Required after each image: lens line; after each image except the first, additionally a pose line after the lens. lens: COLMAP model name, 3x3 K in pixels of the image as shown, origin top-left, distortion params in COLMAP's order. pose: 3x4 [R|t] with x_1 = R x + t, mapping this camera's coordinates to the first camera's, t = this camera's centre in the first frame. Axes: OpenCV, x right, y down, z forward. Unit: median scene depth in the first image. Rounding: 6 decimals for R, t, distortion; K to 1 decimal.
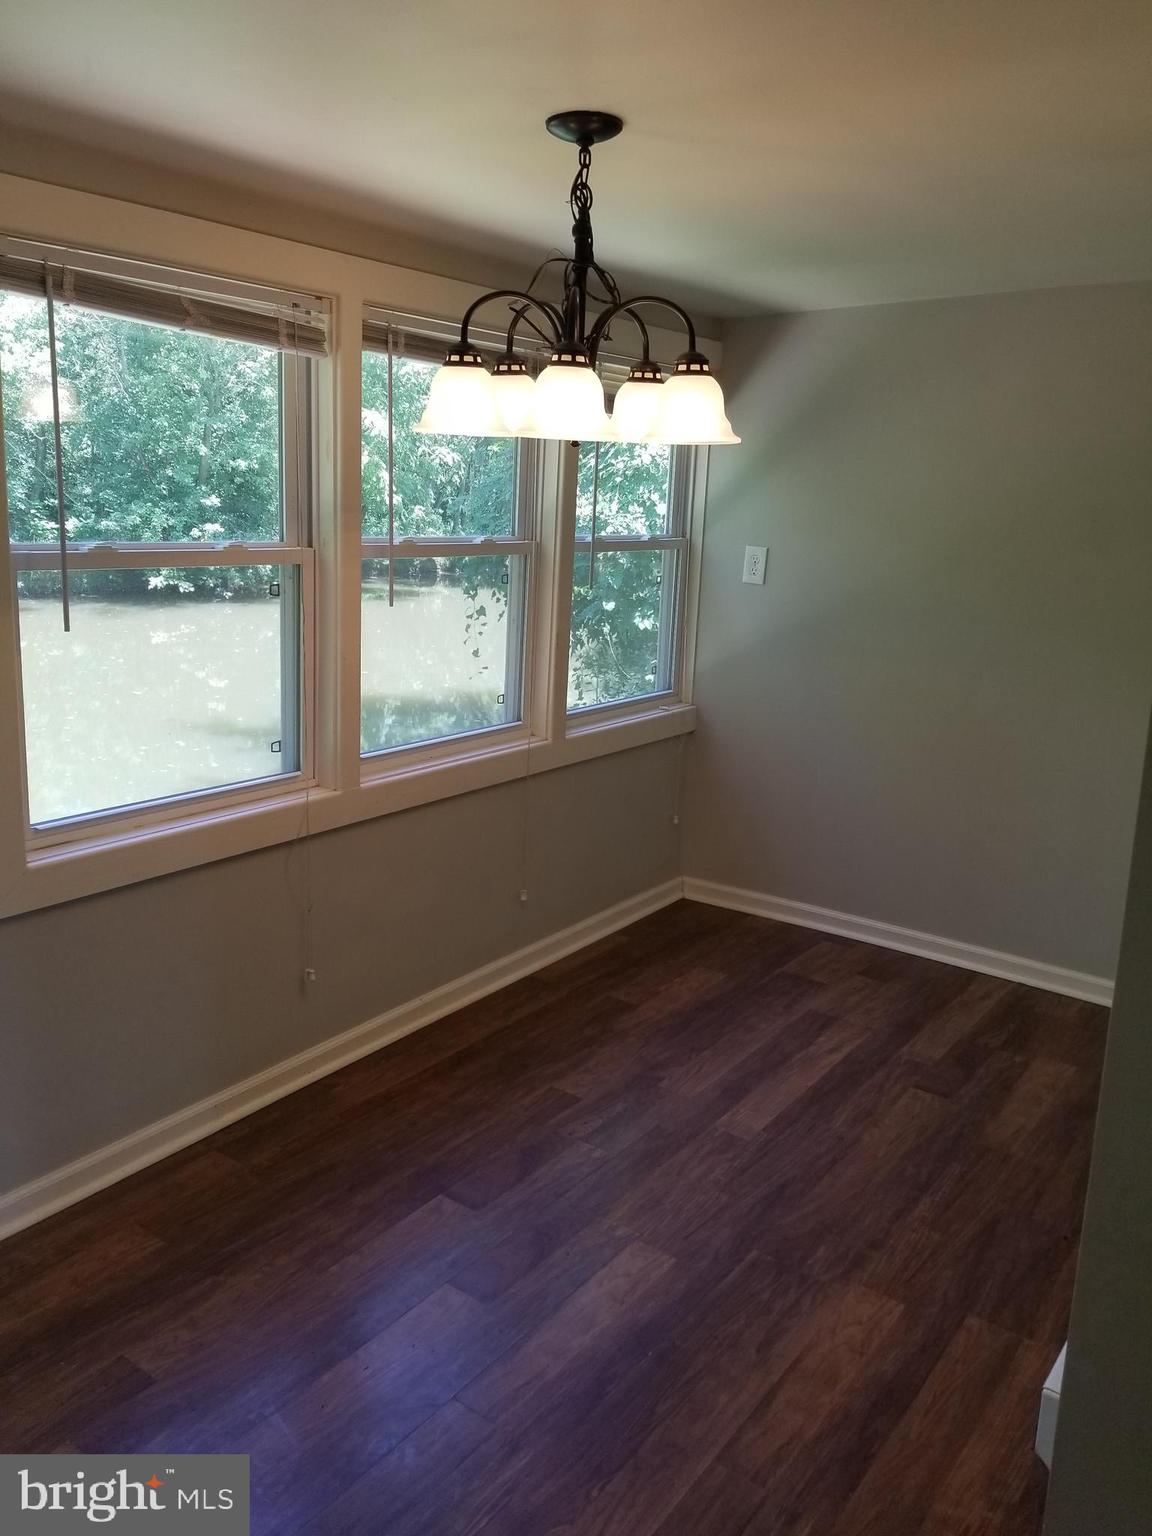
lens RADIAL K [[1184.5, 0, 589.4], [0, 1184.5, 756.9], [0, 0, 1]] dist [0.100182, -0.185498]
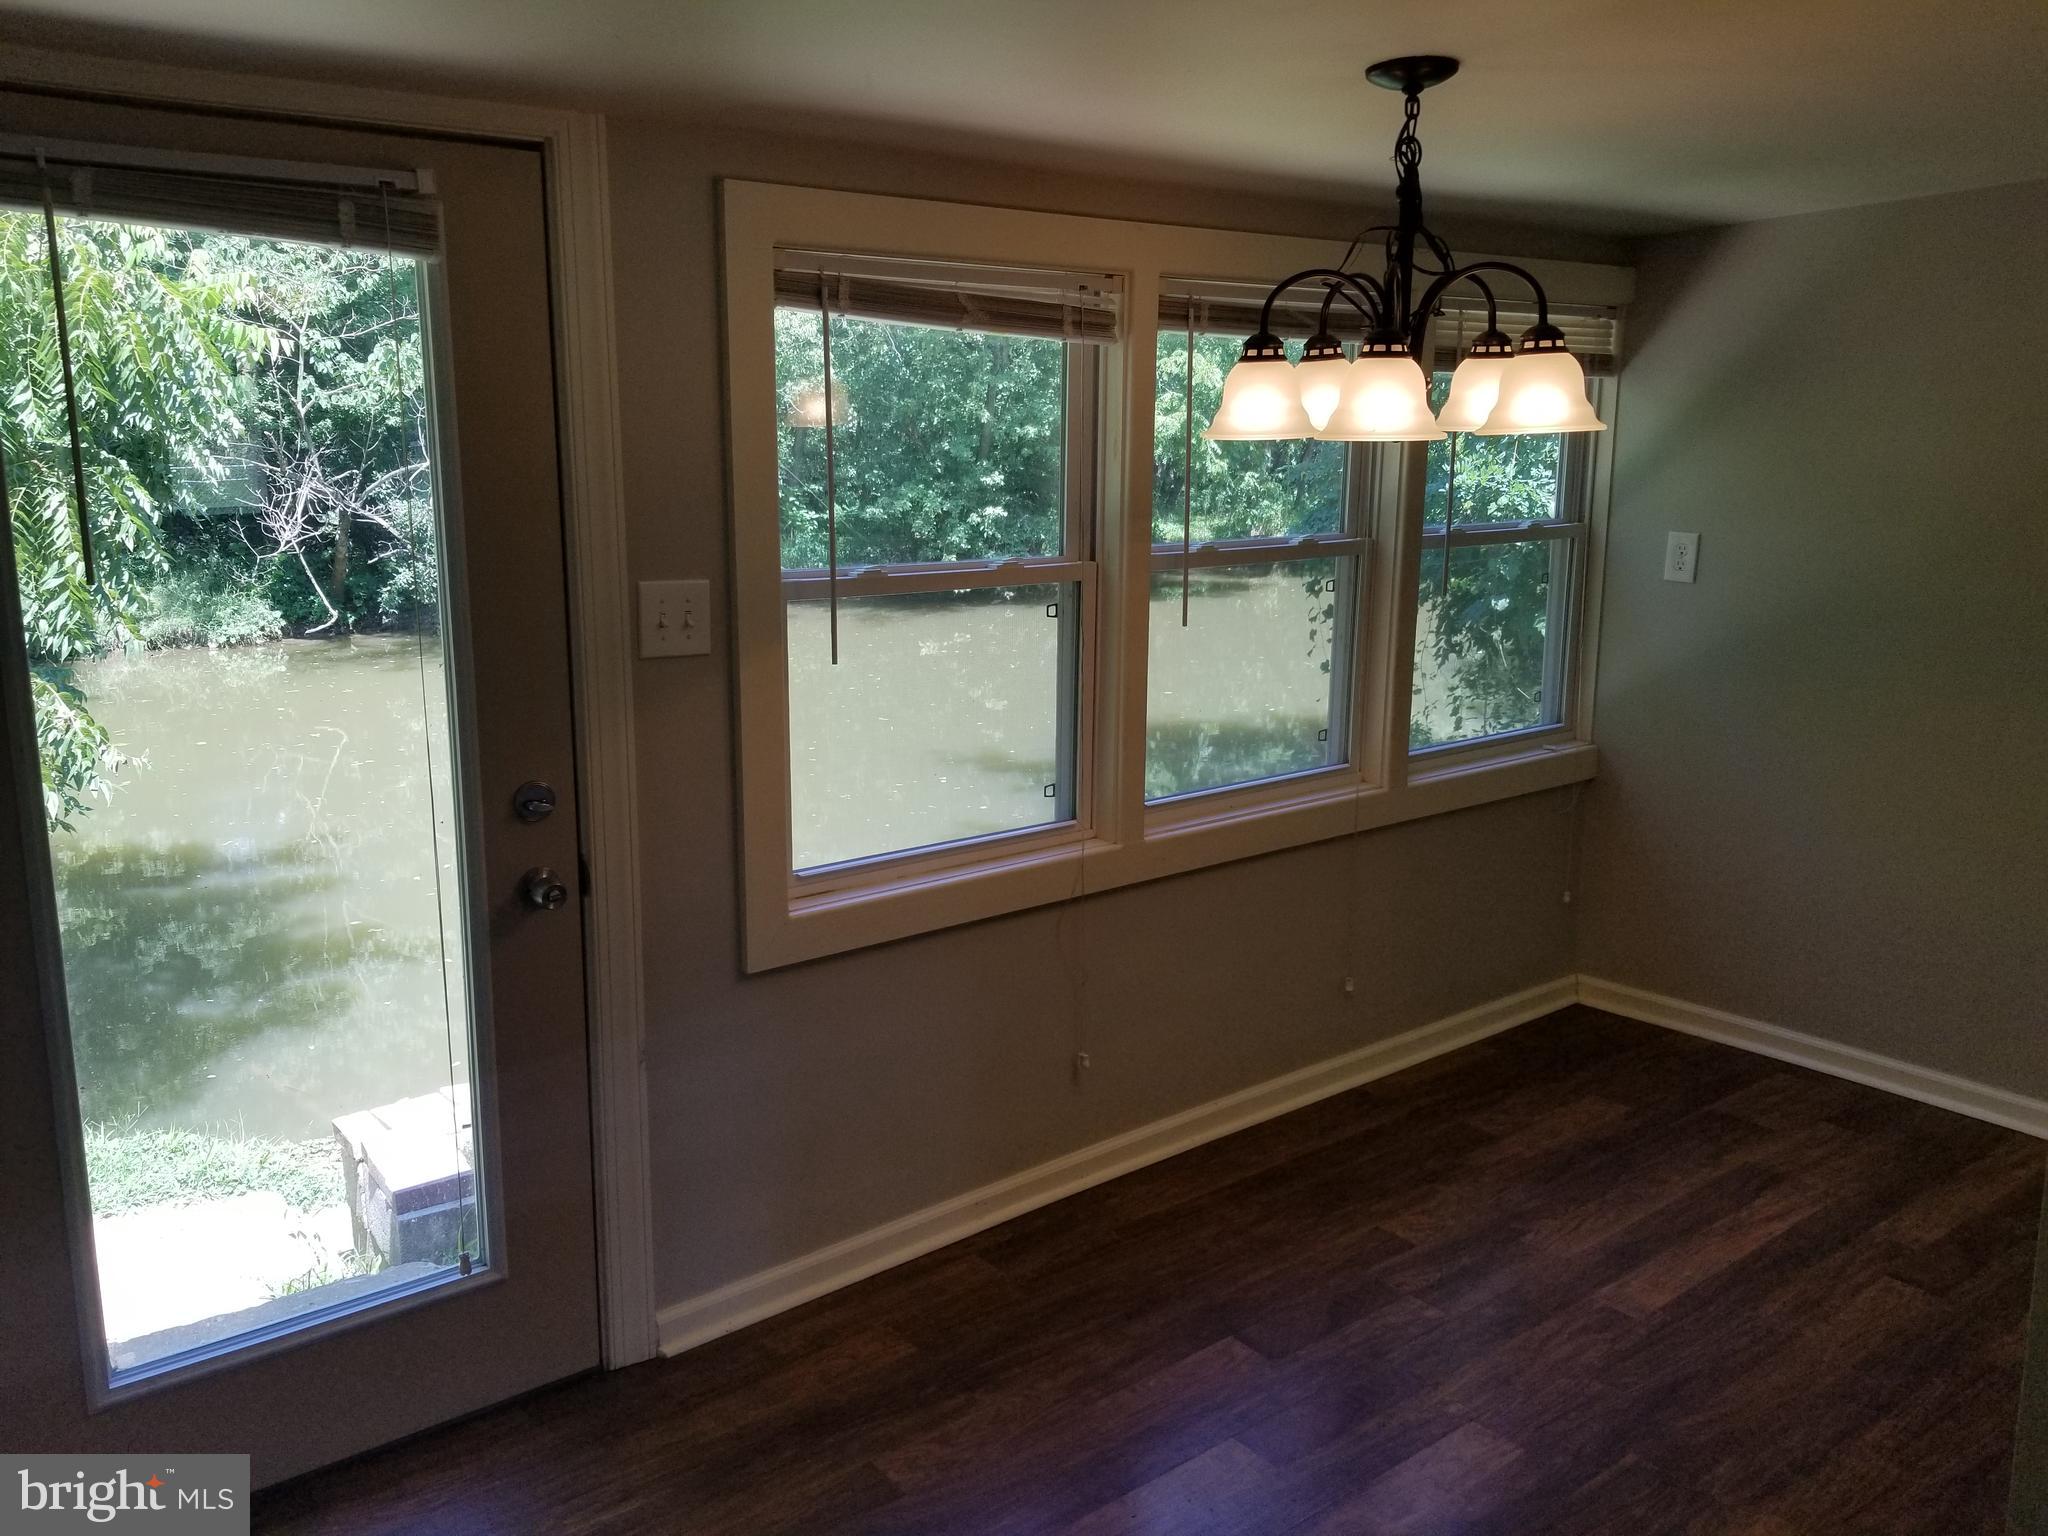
lens RADIAL K [[1611.8, 0, 994.9], [0, 1611.8, 741.7], [0, 0, 1]] dist [0.114673, -0.182435]
pose [[0.954450, 0.010299, -0.298193, 0.046204], [-0.020965, 0.999249, -0.032593, -0.005170], [0.297633, 0.037360, 0.953949, -0.125623]]
